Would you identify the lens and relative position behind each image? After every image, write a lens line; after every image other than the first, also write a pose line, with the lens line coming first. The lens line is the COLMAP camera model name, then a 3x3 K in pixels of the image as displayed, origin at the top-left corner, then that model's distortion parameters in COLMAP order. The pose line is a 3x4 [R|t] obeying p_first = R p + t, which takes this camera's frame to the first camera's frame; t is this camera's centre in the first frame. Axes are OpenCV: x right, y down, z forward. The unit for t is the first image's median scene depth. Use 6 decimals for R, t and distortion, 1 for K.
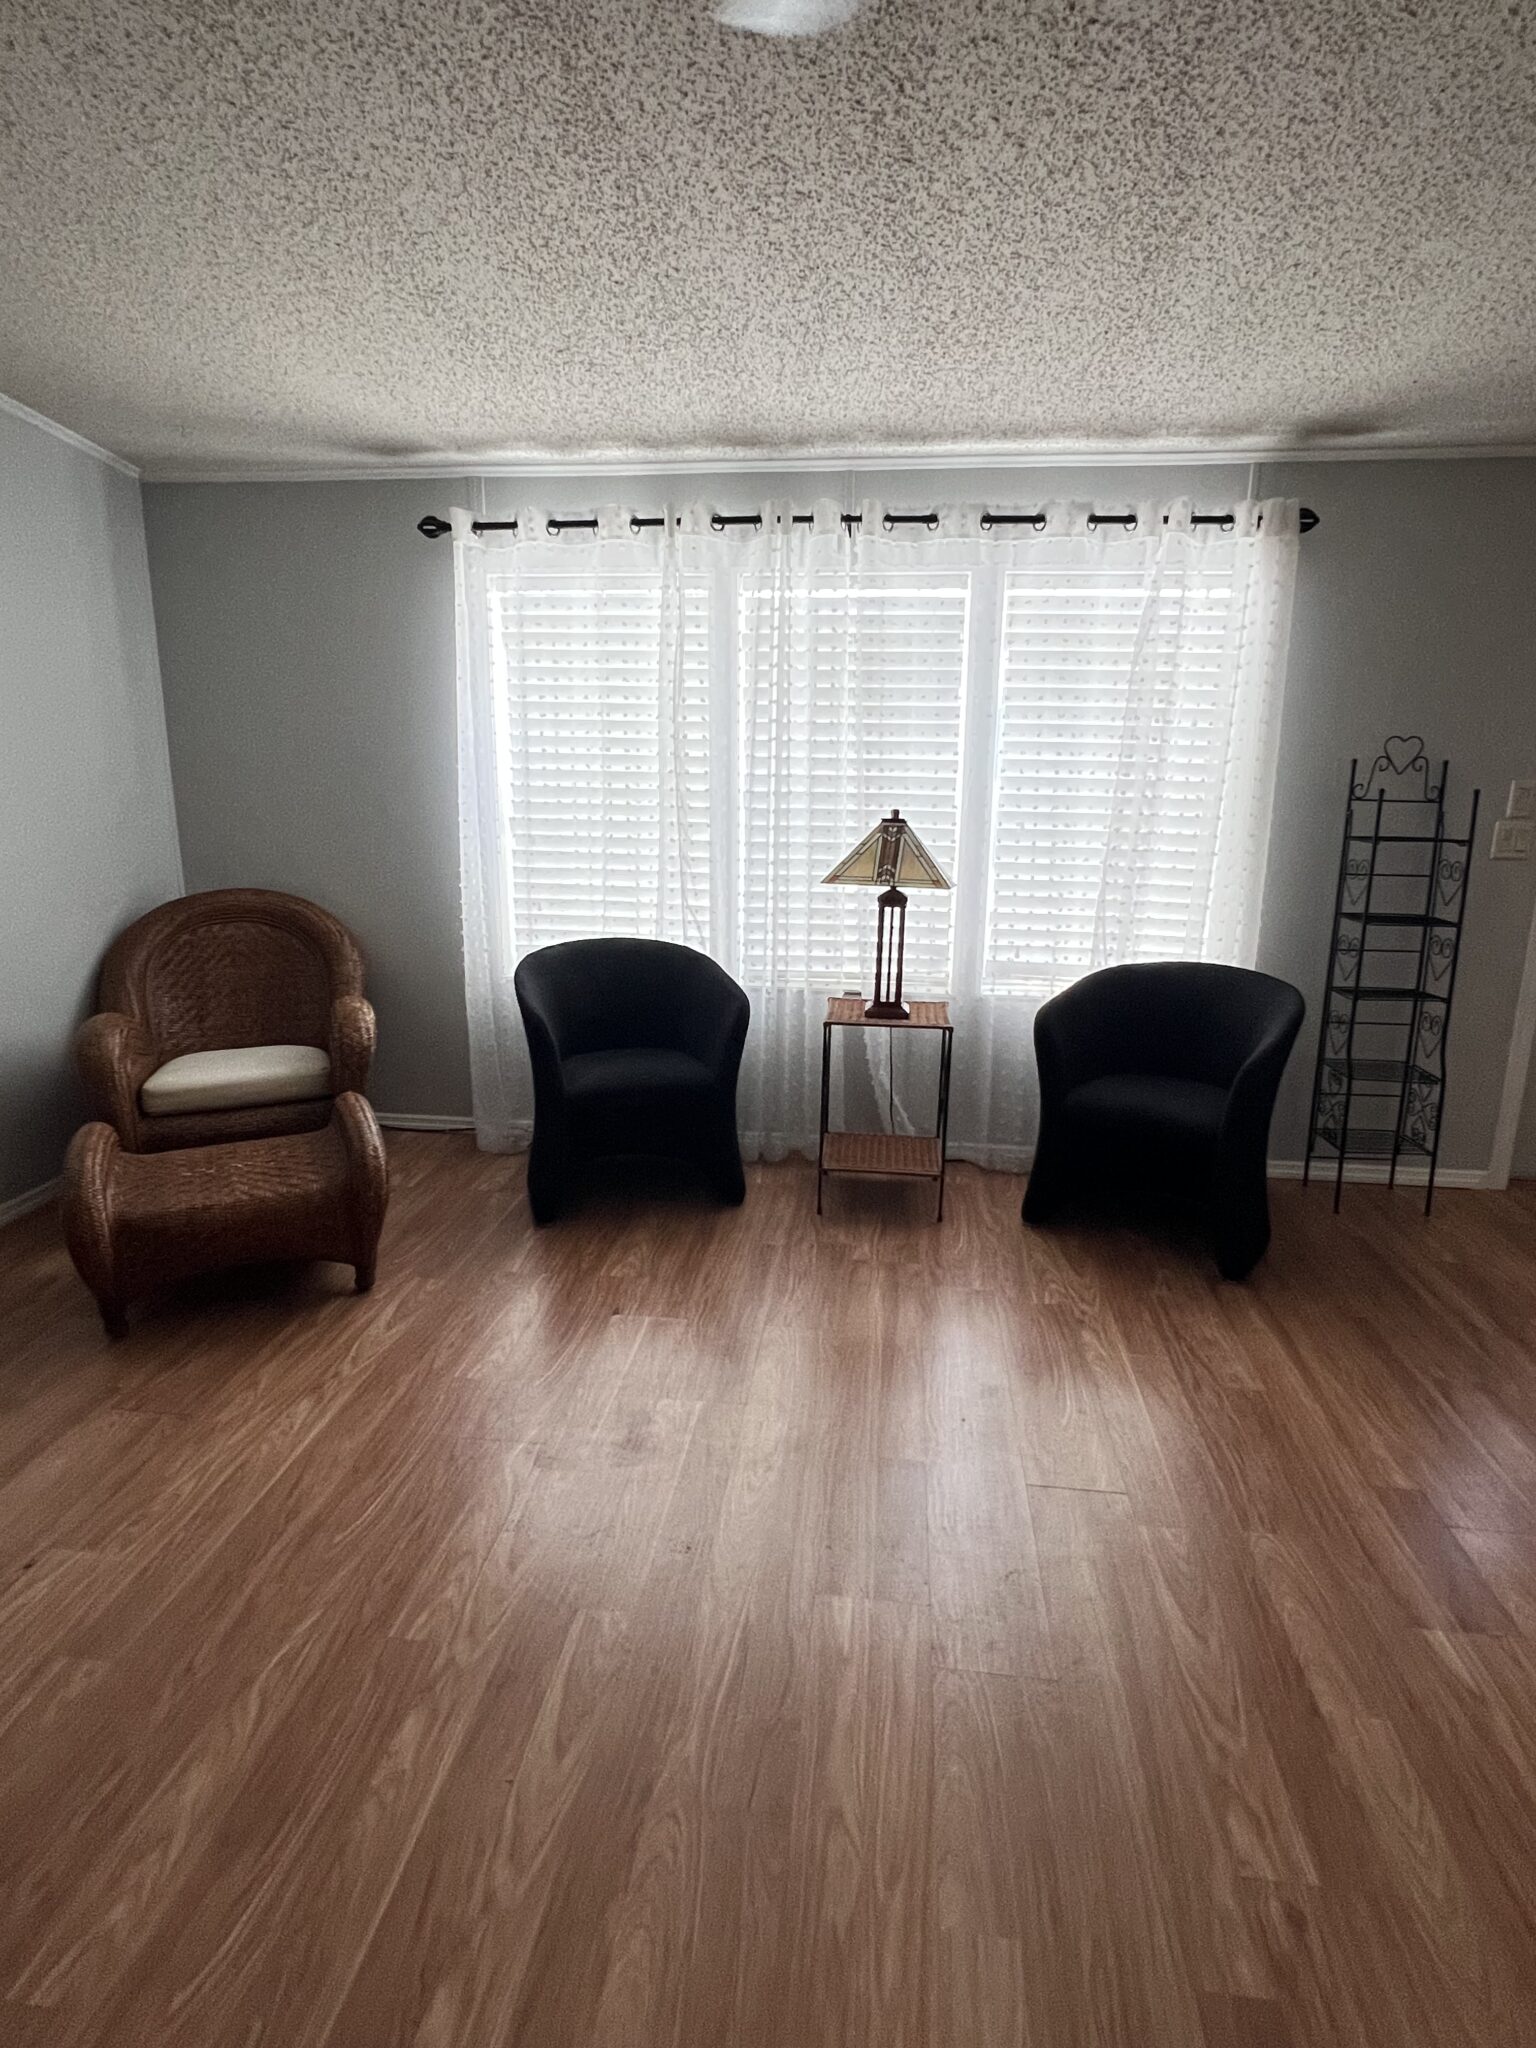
lens RADIAL K [[1105.3, 0, 768.0], [0, 1105.3, 1024.0], [0, 0, 1]] dist [-0.002621, -0.000507]
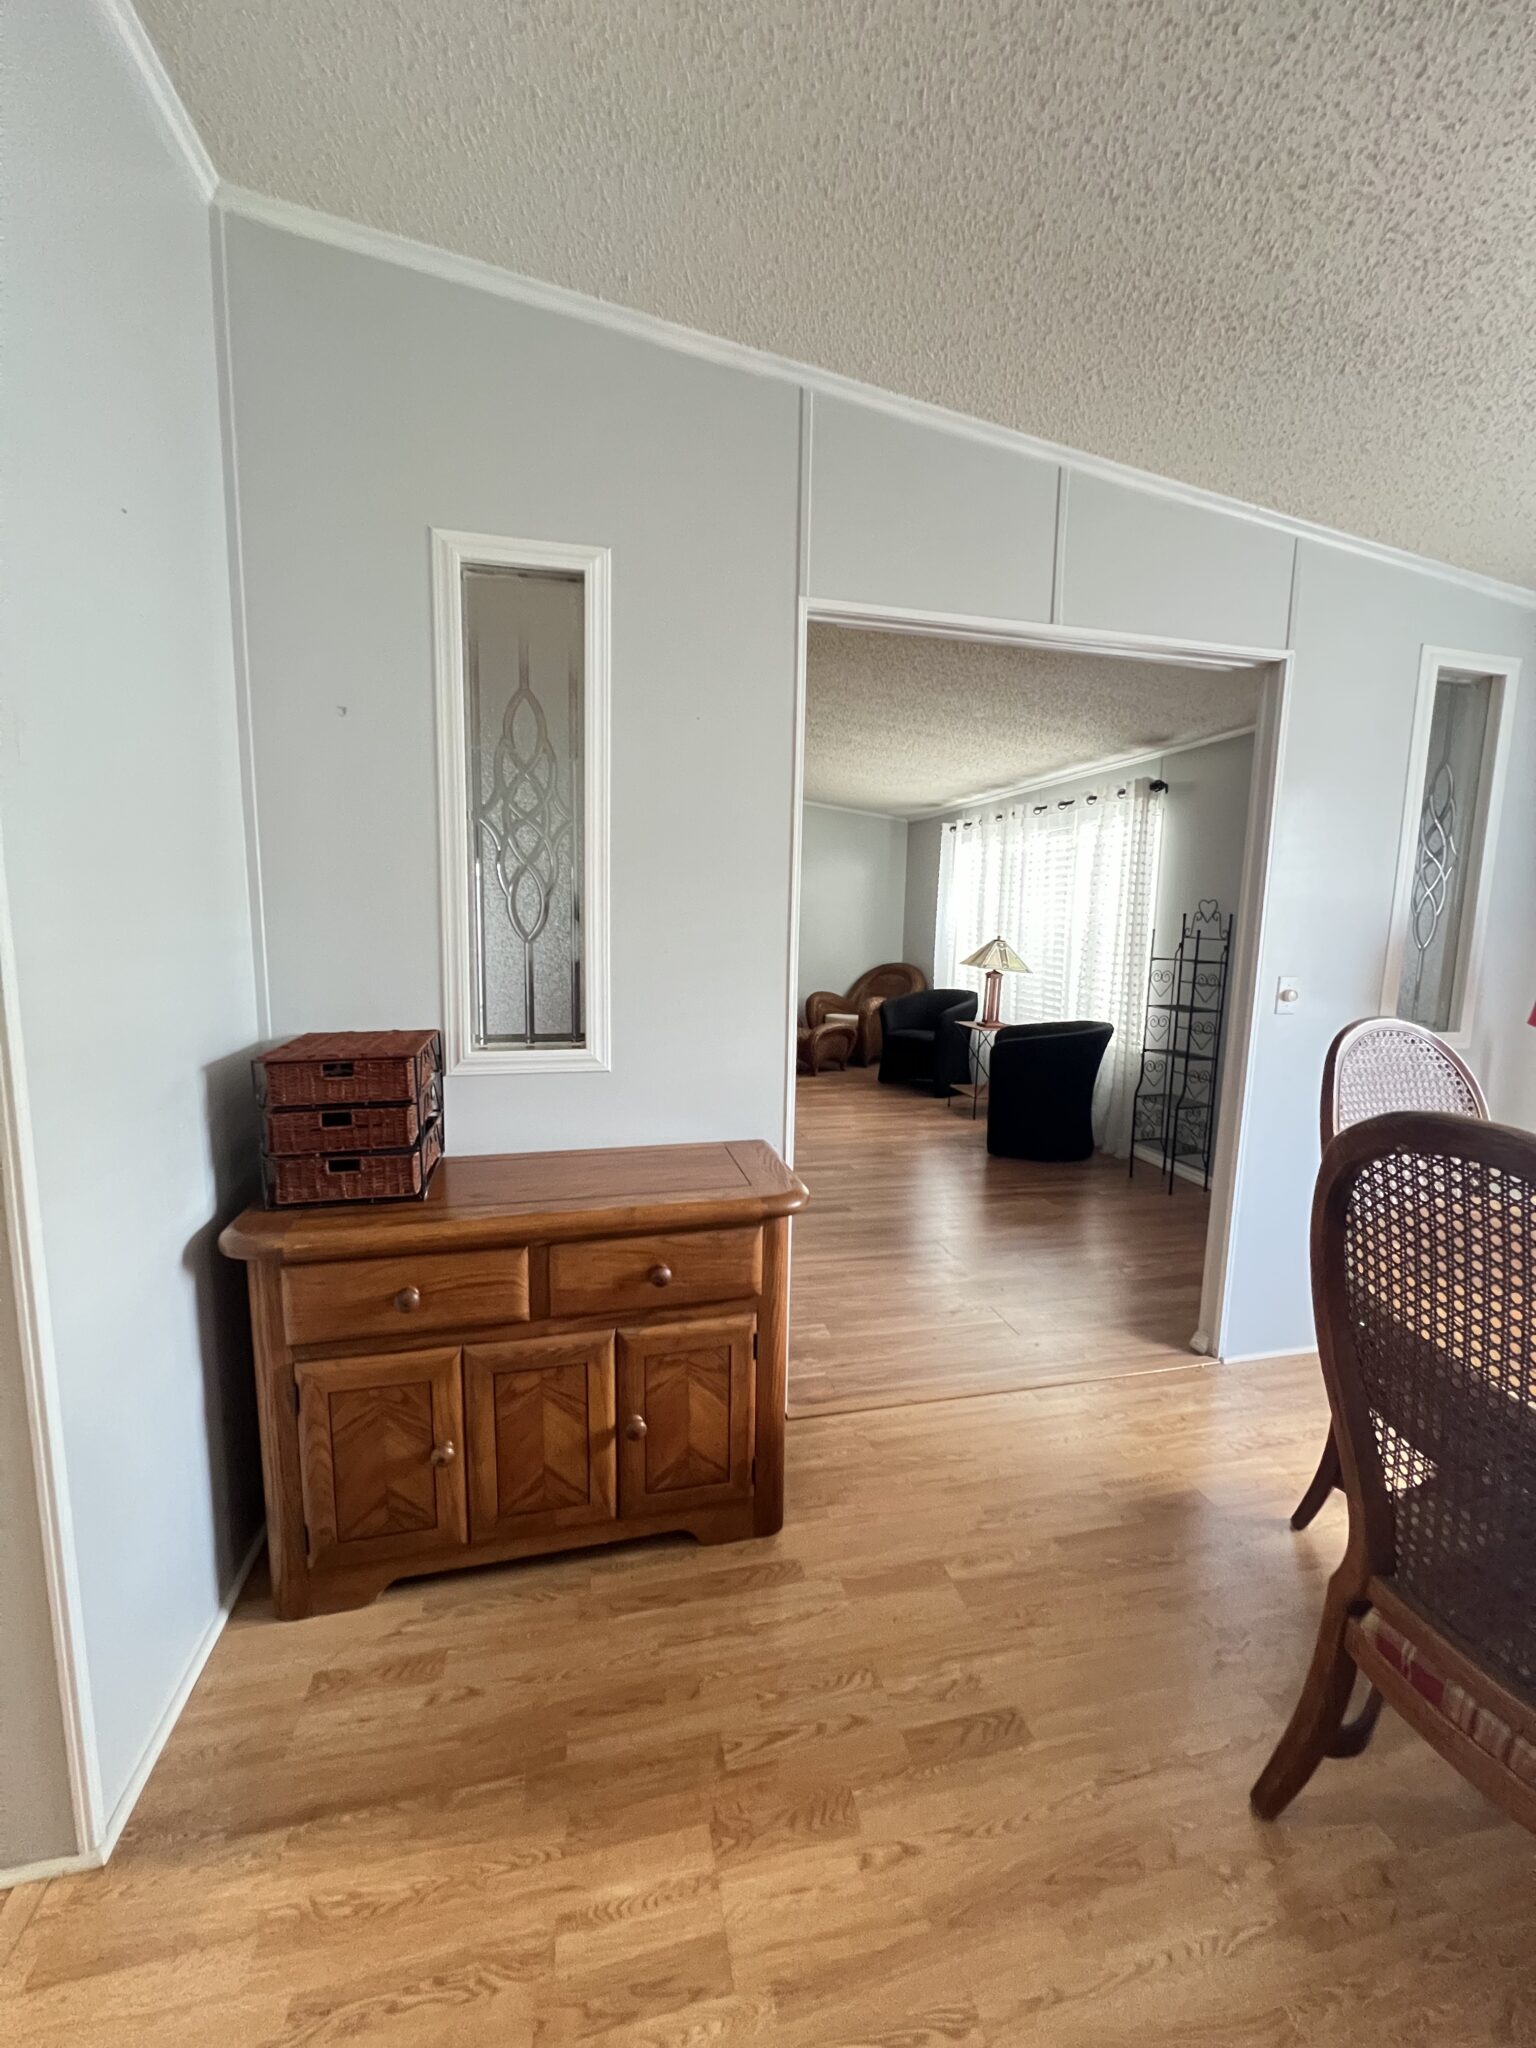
lens RADIAL K [[814.7, 0, 772.9], [0, 814.7, 1014.2], [0, 0, 1]] dist [0.000427, -0.000193]
pose [[0.347079, 0.111332, -0.931204, 1.486817], [-0.220193, 0.974847, 0.034480, 0.007634], [0.911620, 0.193078, 0.362864, -0.003905]]
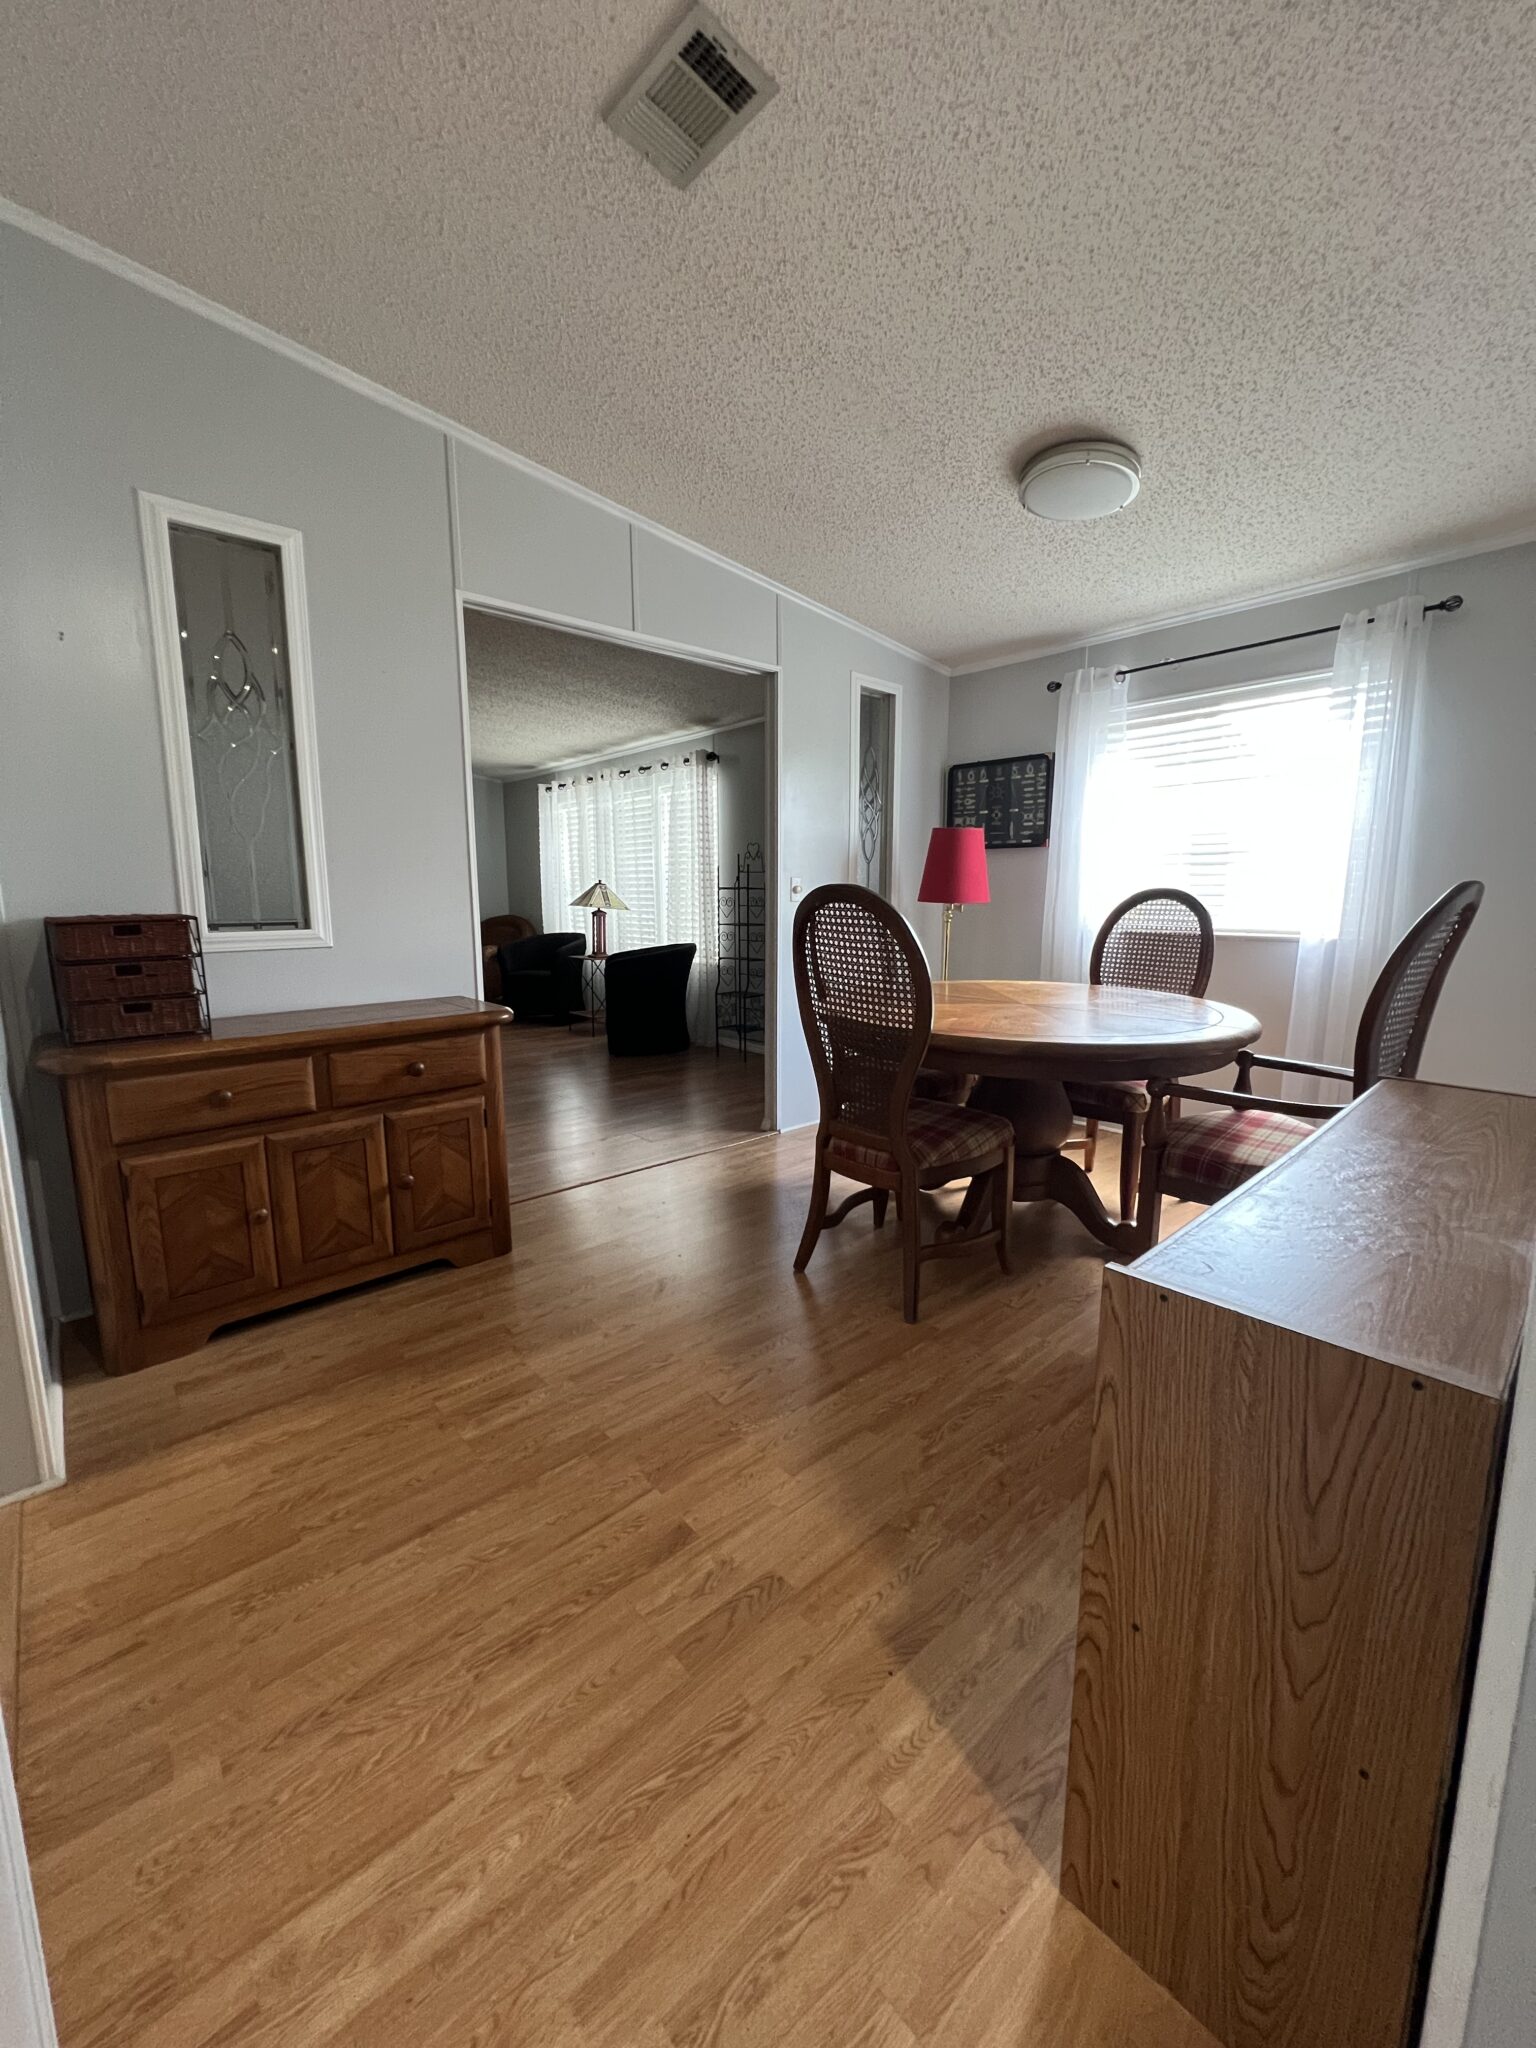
lens RADIAL K [[814.7, 0, 772.9], [0, 814.7, 1014.2], [0, 0, 1]] dist [0.000427, -0.000193]
pose [[0.751502, 0.084121, -0.654346, 1.699708], [-0.132663, 0.990846, -0.024979, 0.119476], [0.646255, 0.105579, 0.755783, -0.186212]]
